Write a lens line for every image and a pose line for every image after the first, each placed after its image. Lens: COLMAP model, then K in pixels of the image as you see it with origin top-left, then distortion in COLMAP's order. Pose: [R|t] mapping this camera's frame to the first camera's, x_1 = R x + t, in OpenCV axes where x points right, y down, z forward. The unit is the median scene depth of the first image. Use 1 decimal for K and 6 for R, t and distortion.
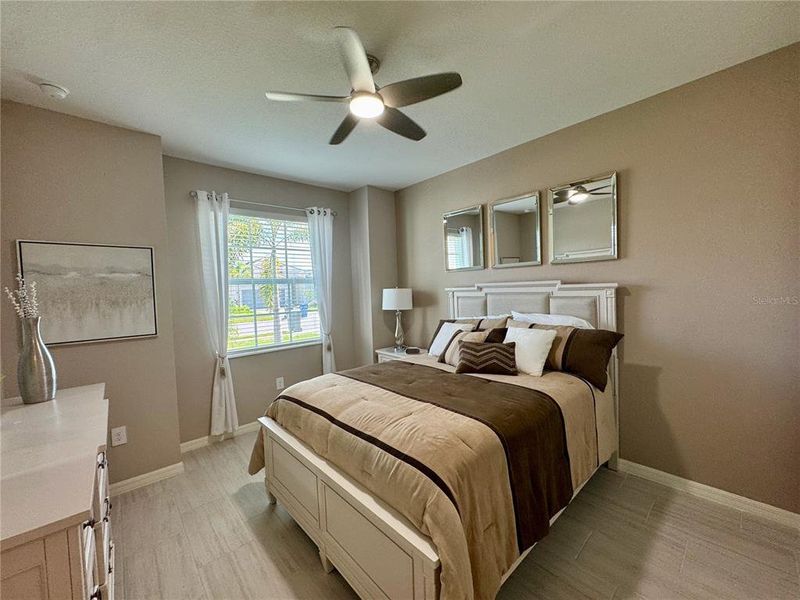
lens RADIAL K [[318.2, 0, 398.4], [0, 318.2, 299.0], [0, 0, 1]] dist [-0.001296, 0.000091]
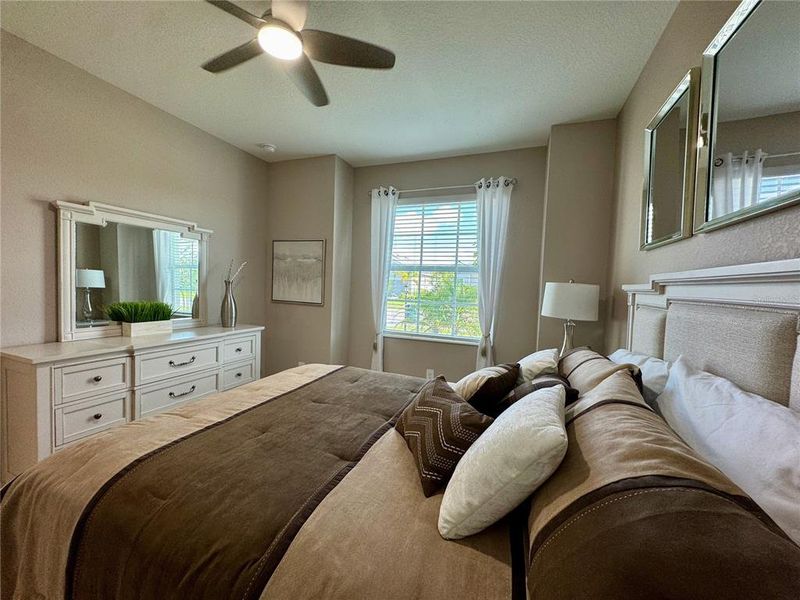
lens RADIAL K [[318.2, 0, 398.4], [0, 318.2, 299.0], [0, 0, 1]] dist [-0.001296, 0.000091]
pose [[0.450832, 0.091414, -0.887916, 0.464981], [-0.083702, 0.994688, 0.059907, -0.014445], [0.888676, 0.047312, 0.456089, 0.523895]]
